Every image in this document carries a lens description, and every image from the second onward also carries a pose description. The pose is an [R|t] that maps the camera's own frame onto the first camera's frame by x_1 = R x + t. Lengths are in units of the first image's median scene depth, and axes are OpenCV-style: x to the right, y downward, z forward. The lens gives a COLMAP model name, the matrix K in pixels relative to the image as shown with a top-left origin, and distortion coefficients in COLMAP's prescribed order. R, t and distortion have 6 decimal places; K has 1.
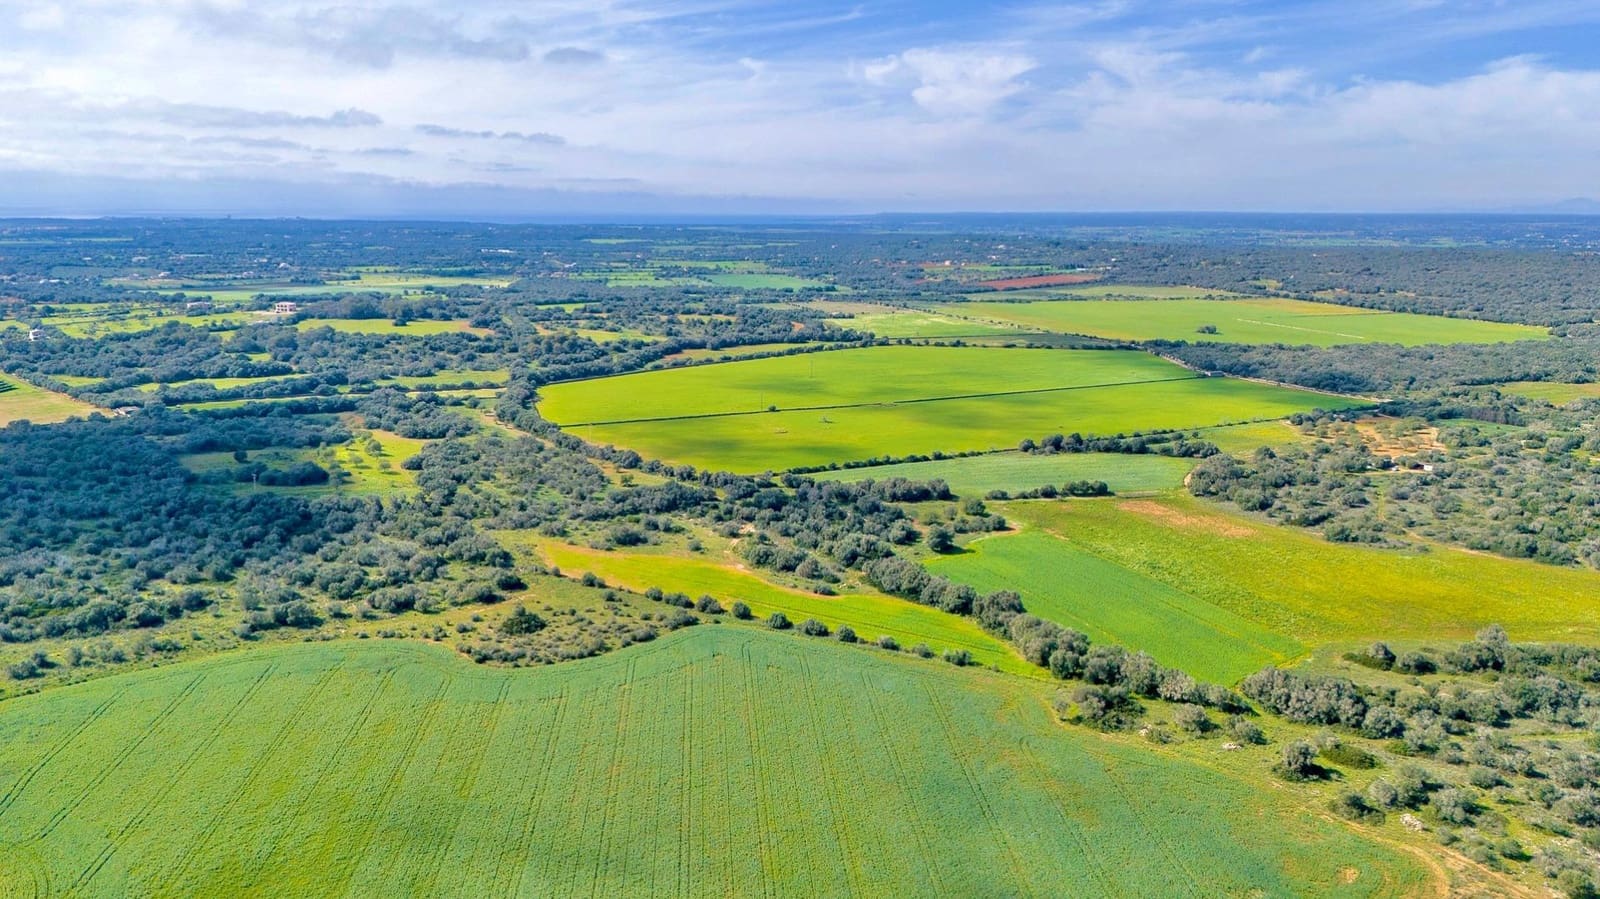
lens RADIAL K [[1181.3, 0, 798.3], [0, 1181.3, 448.5], [0, 0, 1]] dist [0.079999, -0.083733]
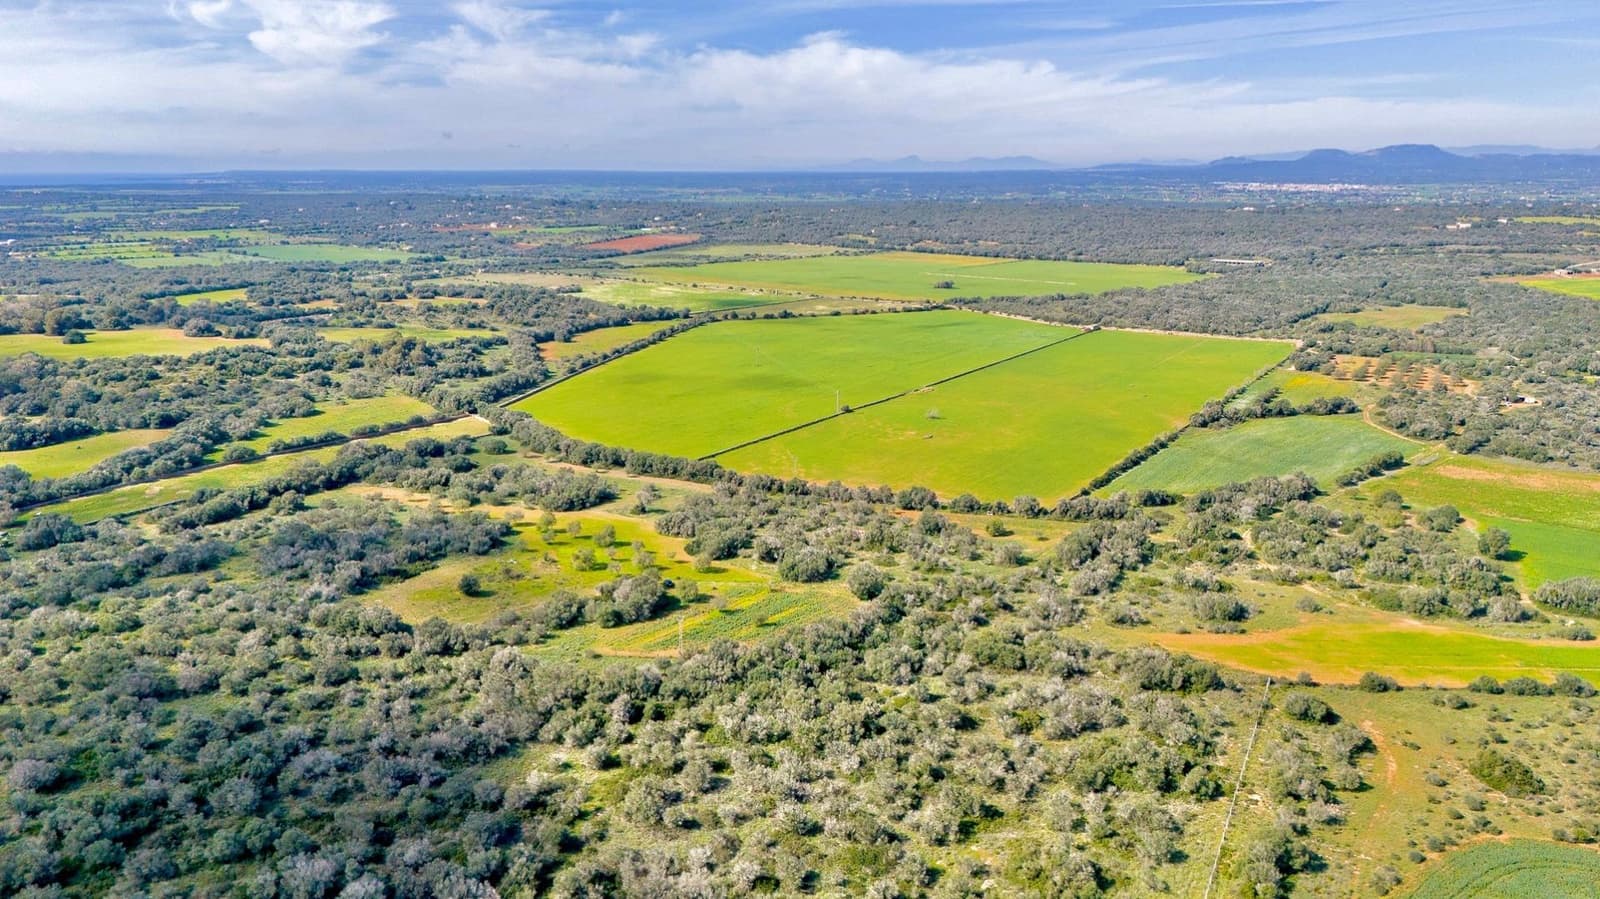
lens RADIAL K [[1181.3, 0, 798.3], [0, 1181.3, 448.5], [0, 0, 1]] dist [0.079999, -0.083733]
pose [[0.872286, -0.121282, 0.473717, -0.437803], [0.105446, 0.992615, 0.059967, -0.058734], [-0.477492, -0.002357, 0.878633, 0.292880]]
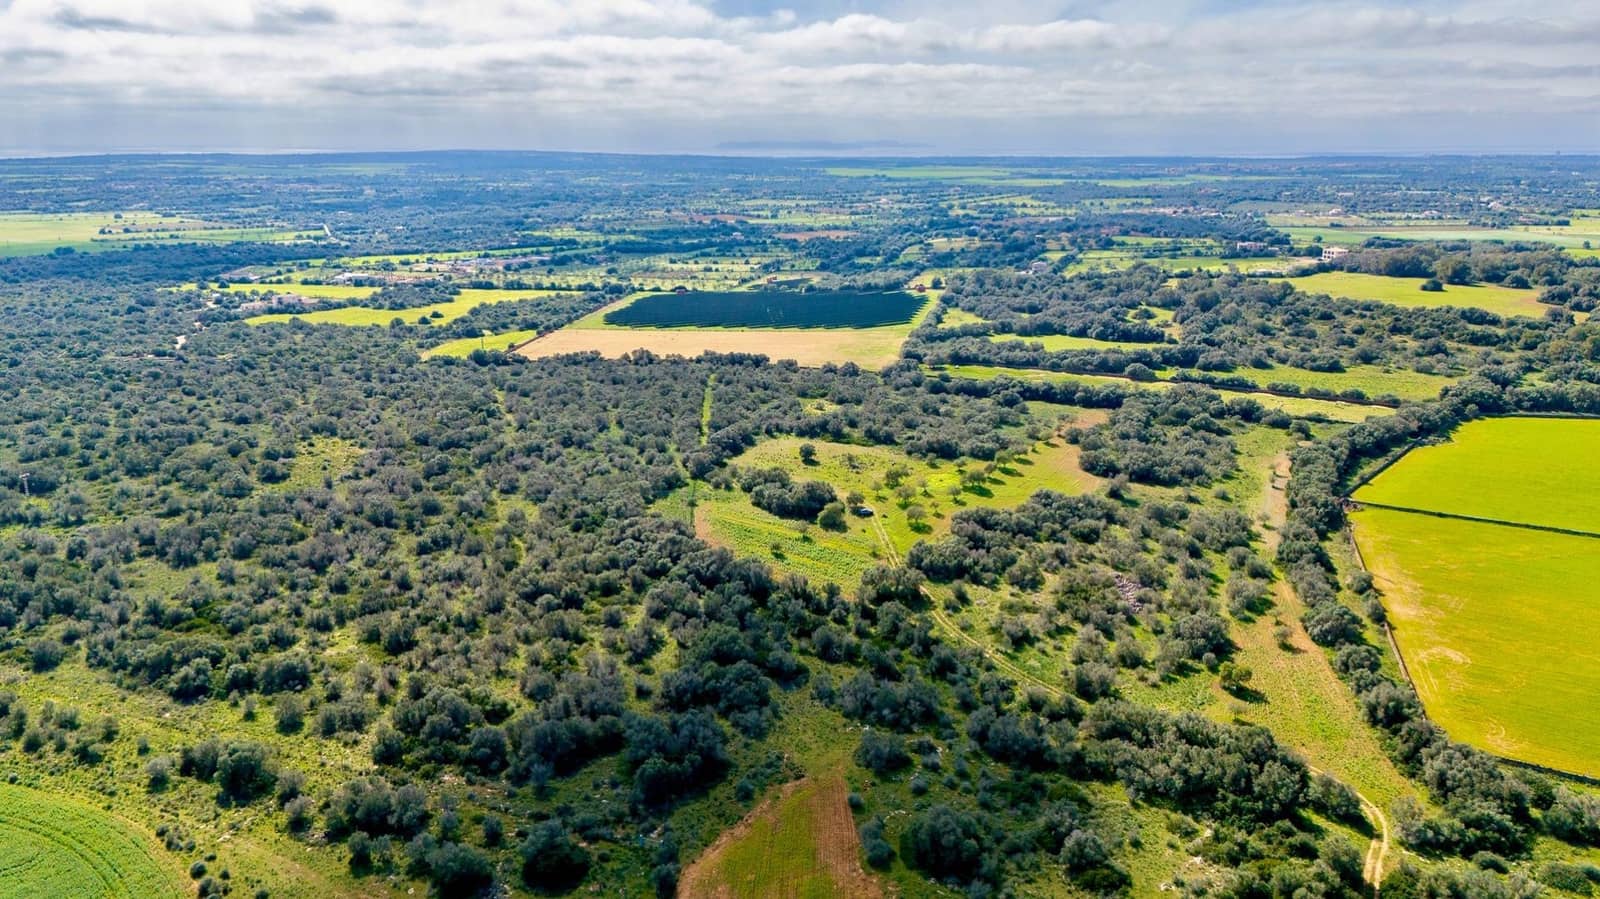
lens RADIAL K [[1181.3, 0, 798.3], [0, 1181.3, 448.5], [0, 0, 1]] dist [0.079999, -0.083733]
pose [[0.537453, 0.200972, -0.818996, 0.085245], [-0.161183, 0.977764, 0.134158, -0.066584], [0.827747, 0.059904, 0.557895, 0.437659]]
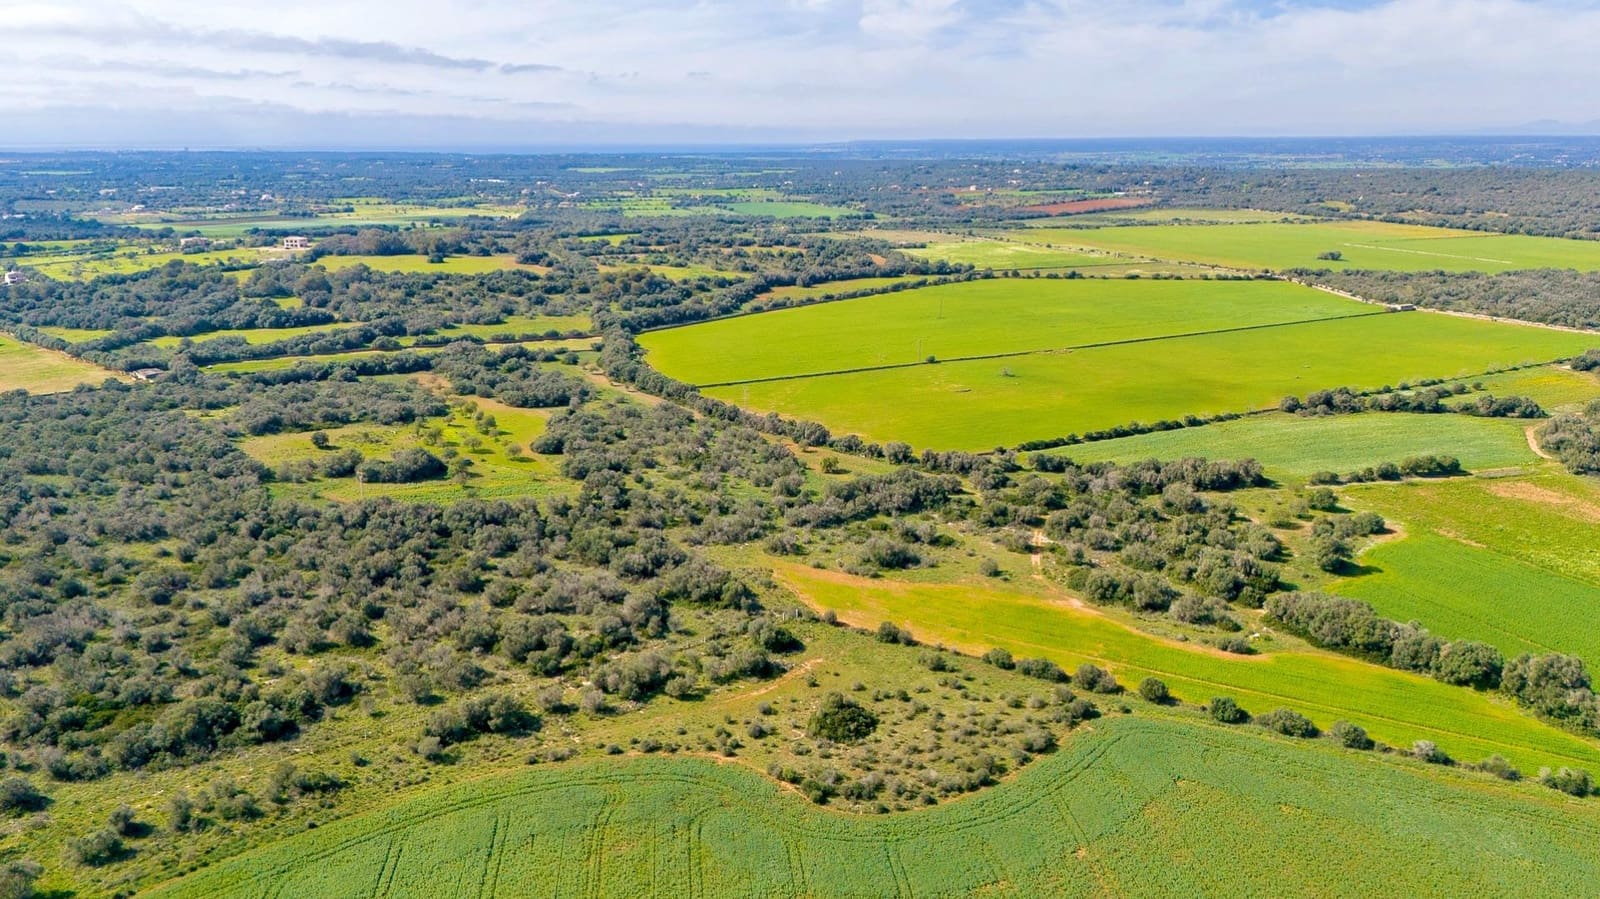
lens RADIAL K [[1181.3, 0, 798.3], [0, 1181.3, 448.5], [0, 0, 1]] dist [0.079999, -0.083733]
pose [[0.999636, -0.014803, 0.022552, -0.132652], [0.013500, 0.998290, 0.056873, -0.019797], [-0.023355, -0.056548, 0.998127, 0.174470]]
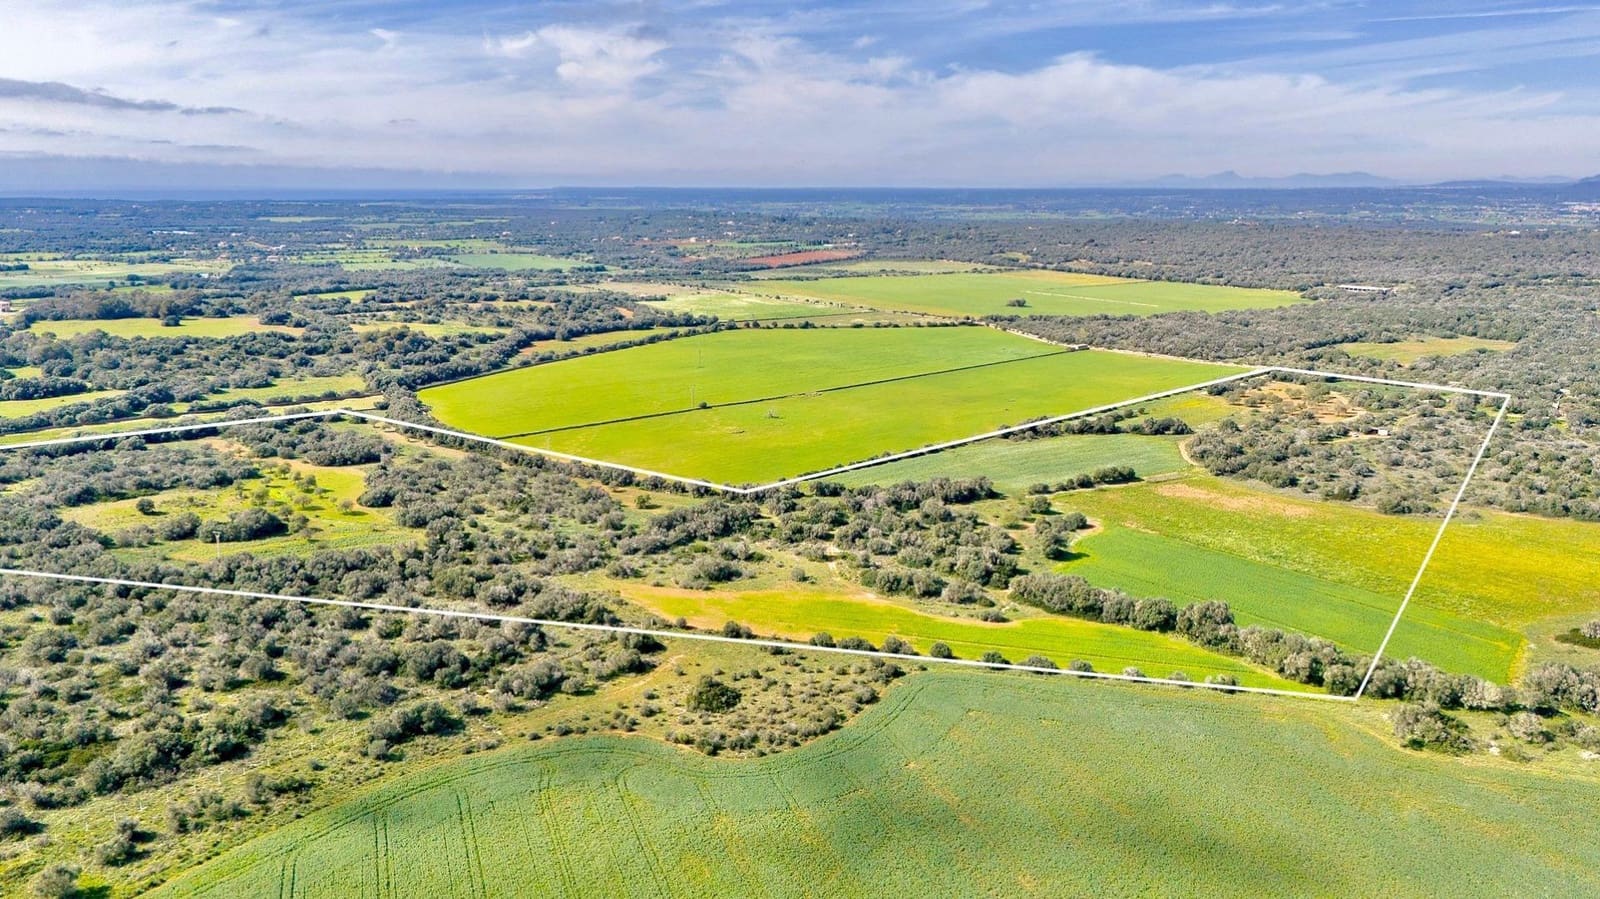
lens RADIAL K [[1181.3, 0, 798.3], [0, 1181.3, 448.5], [0, 0, 1]] dist [0.079999, -0.083733]
pose [[0.964707, -0.061242, 0.256105, -0.185086], [0.055994, 0.998046, 0.027742, -0.021596], [-0.257304, -0.012423, 0.966251, 0.094253]]
